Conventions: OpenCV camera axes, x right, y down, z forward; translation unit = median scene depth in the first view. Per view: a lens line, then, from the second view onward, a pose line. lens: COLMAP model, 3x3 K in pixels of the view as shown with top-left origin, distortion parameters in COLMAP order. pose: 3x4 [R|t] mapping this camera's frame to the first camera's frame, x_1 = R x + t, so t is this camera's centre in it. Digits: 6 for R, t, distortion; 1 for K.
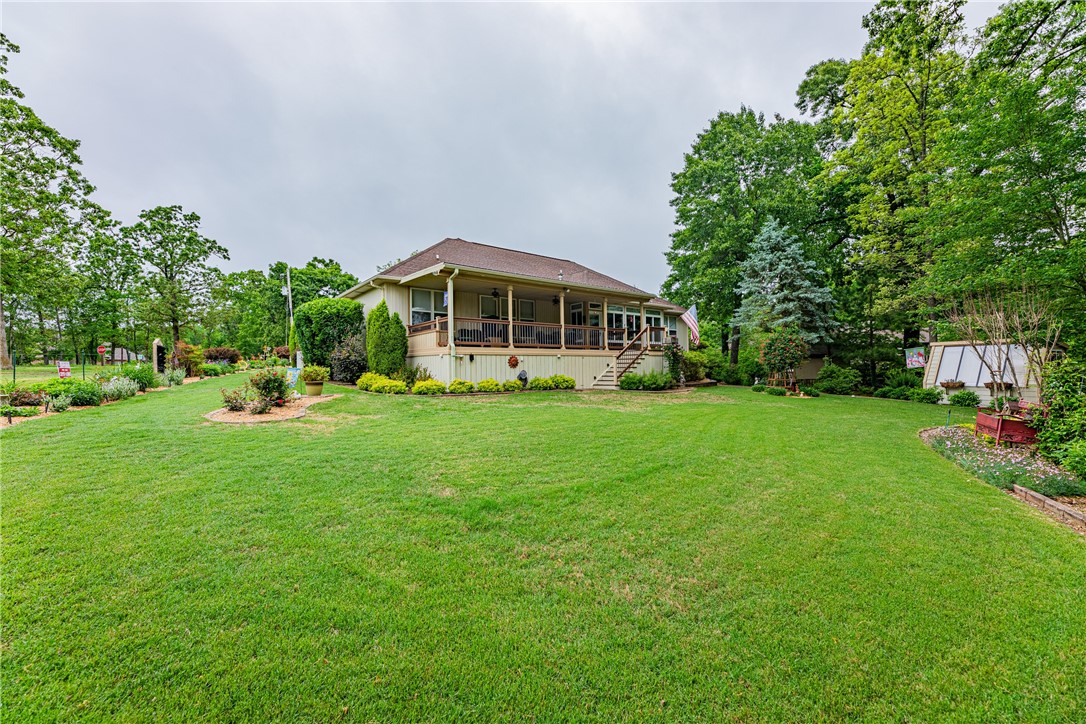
lens RADIAL K [[434.5, 0, 543.0], [0, 434.5, 362.0], [0, 0, 1]] dist [-0.000517, 0.001020]
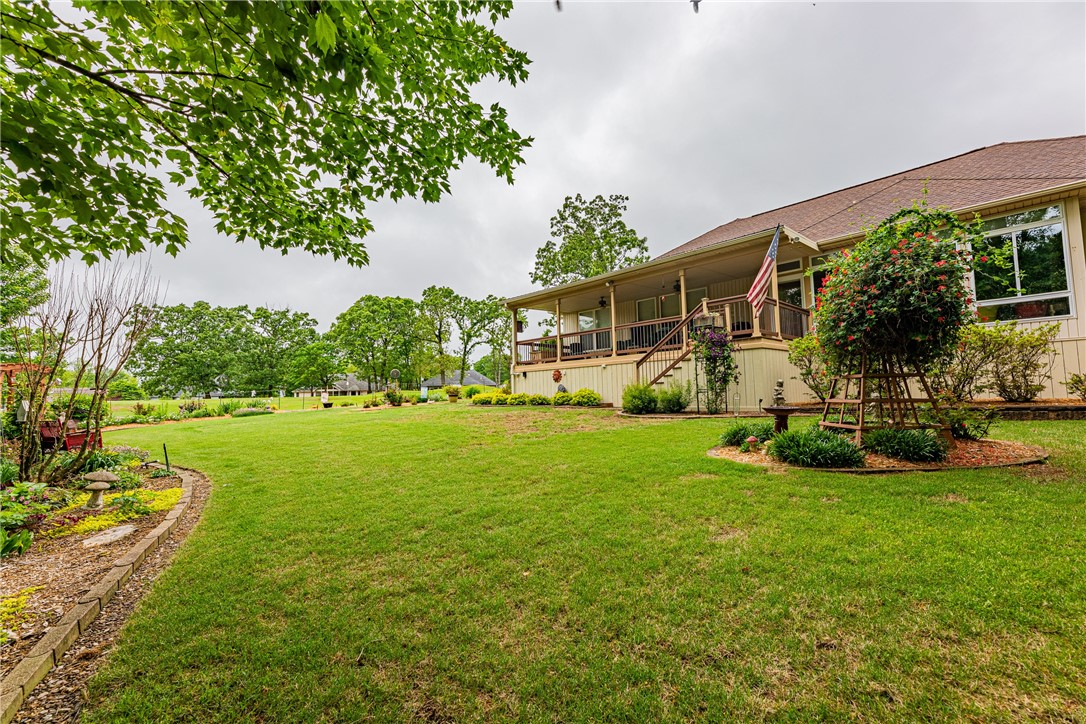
lens RADIAL K [[434.5, 0, 543.0], [0, 434.5, 362.0], [0, 0, 1]] dist [-0.000517, 0.001020]
pose [[0.099177, -0.051010, -0.993761, 0.921224], [0.052230, 0.997575, -0.045993, 0.011940], [0.993698, -0.047342, 0.101601, 0.855327]]
